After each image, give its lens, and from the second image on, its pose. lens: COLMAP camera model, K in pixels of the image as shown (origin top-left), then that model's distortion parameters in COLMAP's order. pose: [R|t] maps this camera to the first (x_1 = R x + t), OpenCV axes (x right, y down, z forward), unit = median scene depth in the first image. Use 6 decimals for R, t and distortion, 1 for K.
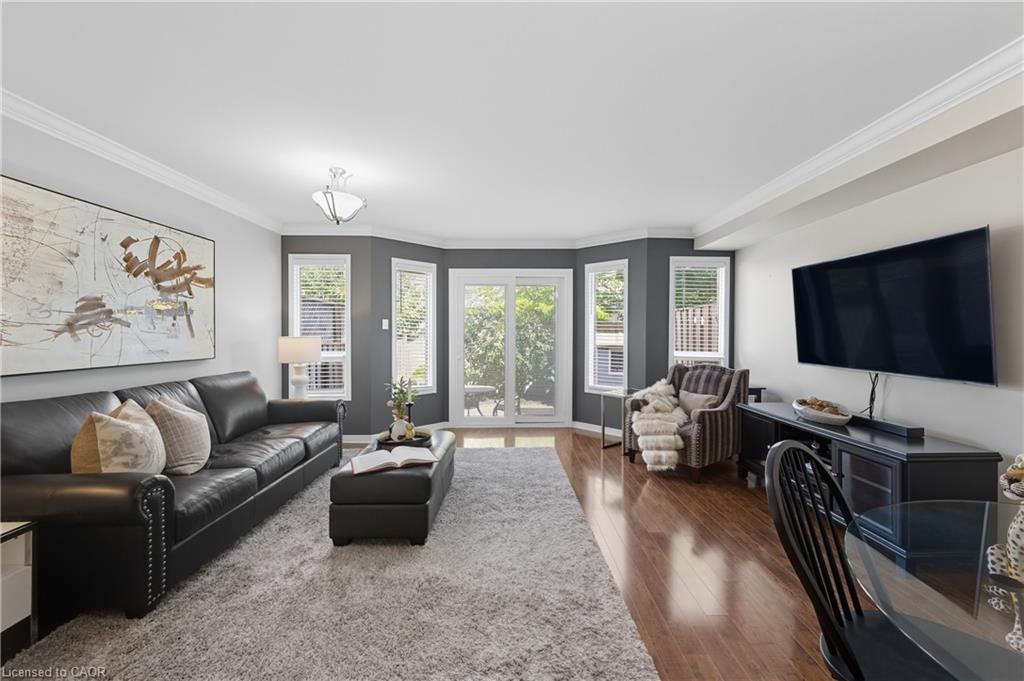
lens RADIAL K [[413.8, 0, 526.5], [0, 413.8, 337.4], [0, 0, 1]] dist [-0.000583, -0.000574]
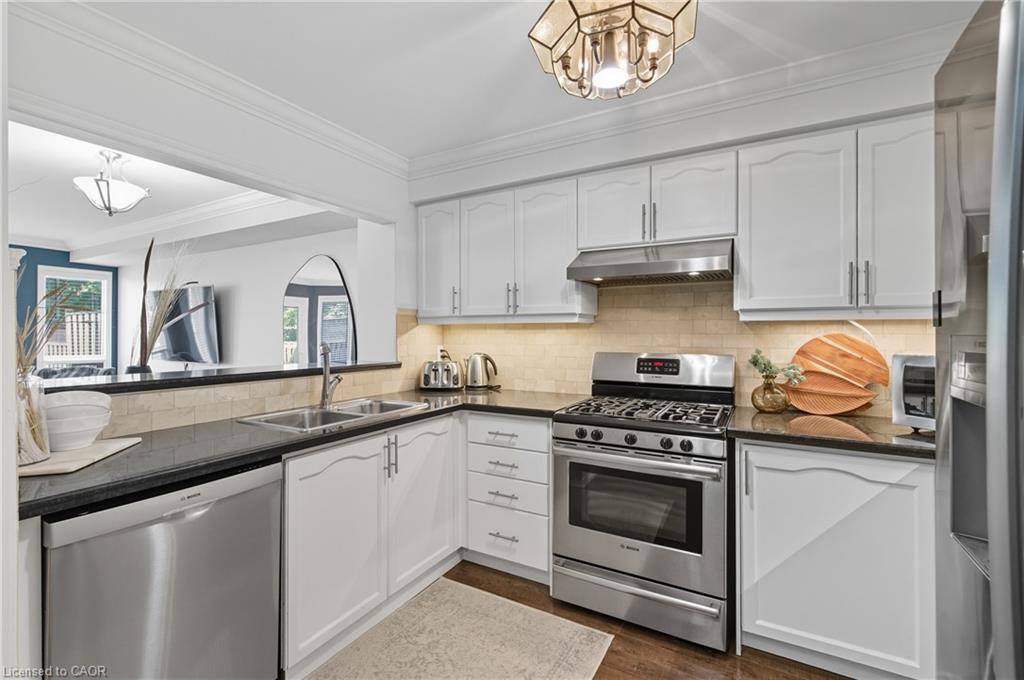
lens RADIAL K [[450.8, 0, 511.6], [0, 450.8, 326.6], [0, 0, 1]] dist [0.001761, 0.000068]
pose [[0.522661, 0.004686, 0.852528, -0.009062], [0.014572, 0.999790, -0.014429, -0.006088], [-0.852416, 0.019965, 0.522482, -0.858740]]
